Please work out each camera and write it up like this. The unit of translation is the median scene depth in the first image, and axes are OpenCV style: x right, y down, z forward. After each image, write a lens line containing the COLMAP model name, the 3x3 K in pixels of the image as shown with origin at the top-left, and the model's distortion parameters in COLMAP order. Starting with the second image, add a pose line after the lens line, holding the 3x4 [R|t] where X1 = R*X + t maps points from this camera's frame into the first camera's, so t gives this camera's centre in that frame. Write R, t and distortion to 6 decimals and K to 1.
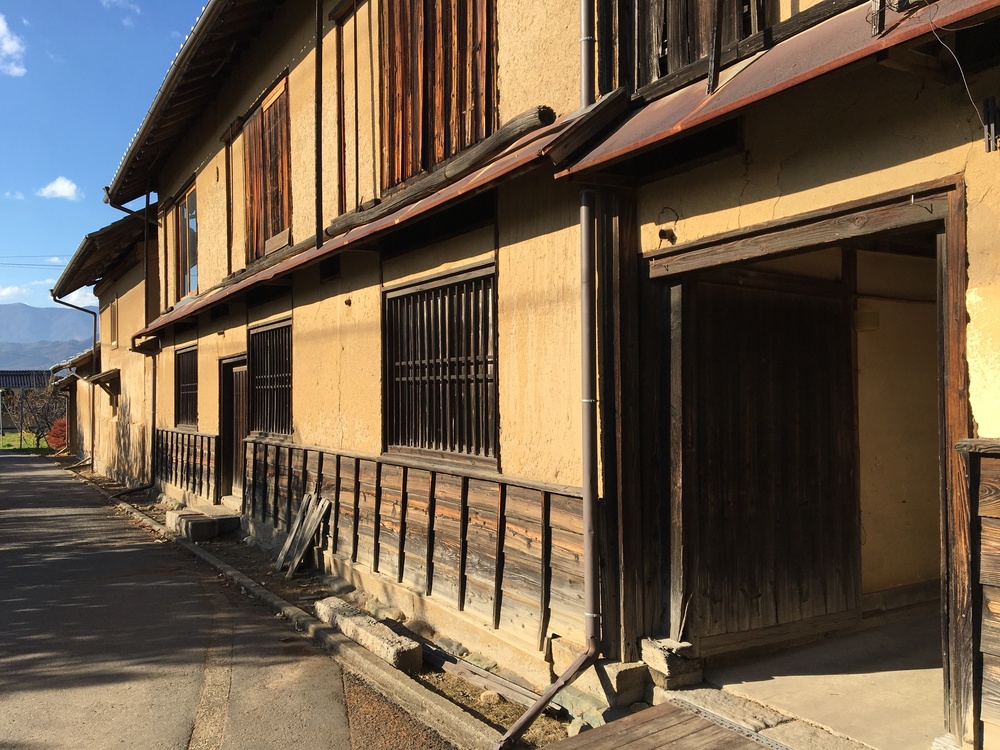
lens RADIAL K [[848.2, 0, 498.0], [0, 848.2, 369.0], [0, 0, 1]] dist [0.052608, -0.001948]
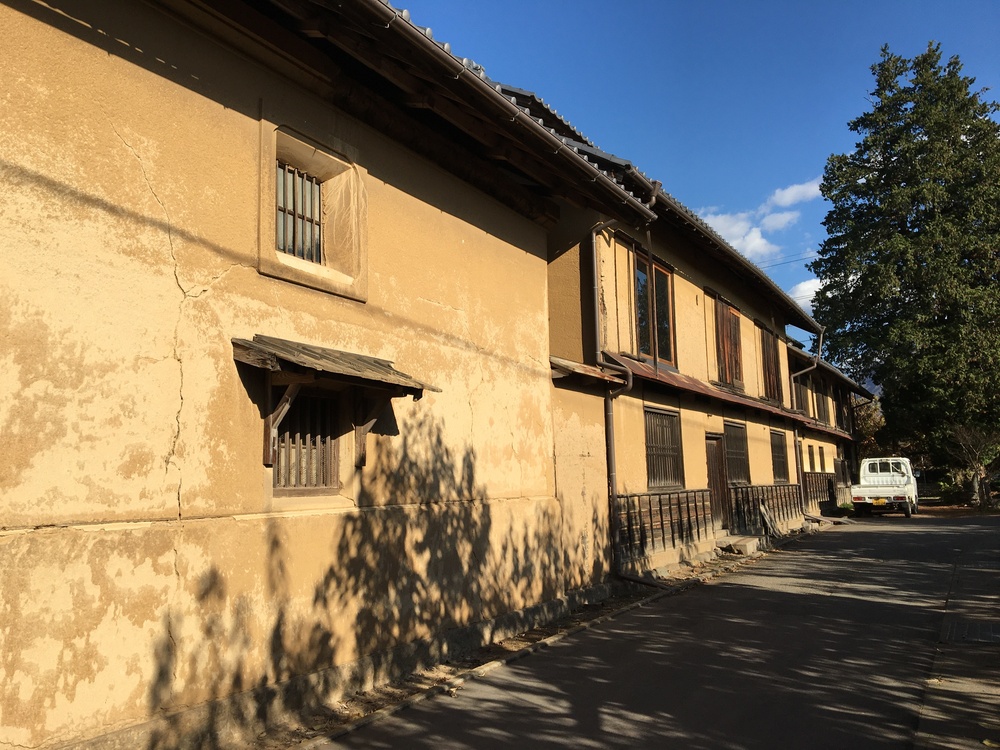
lens RADIAL K [[848.2, 0, 498.0], [0, 848.2, 369.0], [0, 0, 1]] dist [0.052608, -0.001948]
pose [[-0.491037, 0.144885, 0.859006, -2.101585], [0.009069, 0.986869, -0.161267, 0.162590], [-0.871092, -0.071398, -0.485903, 3.045991]]
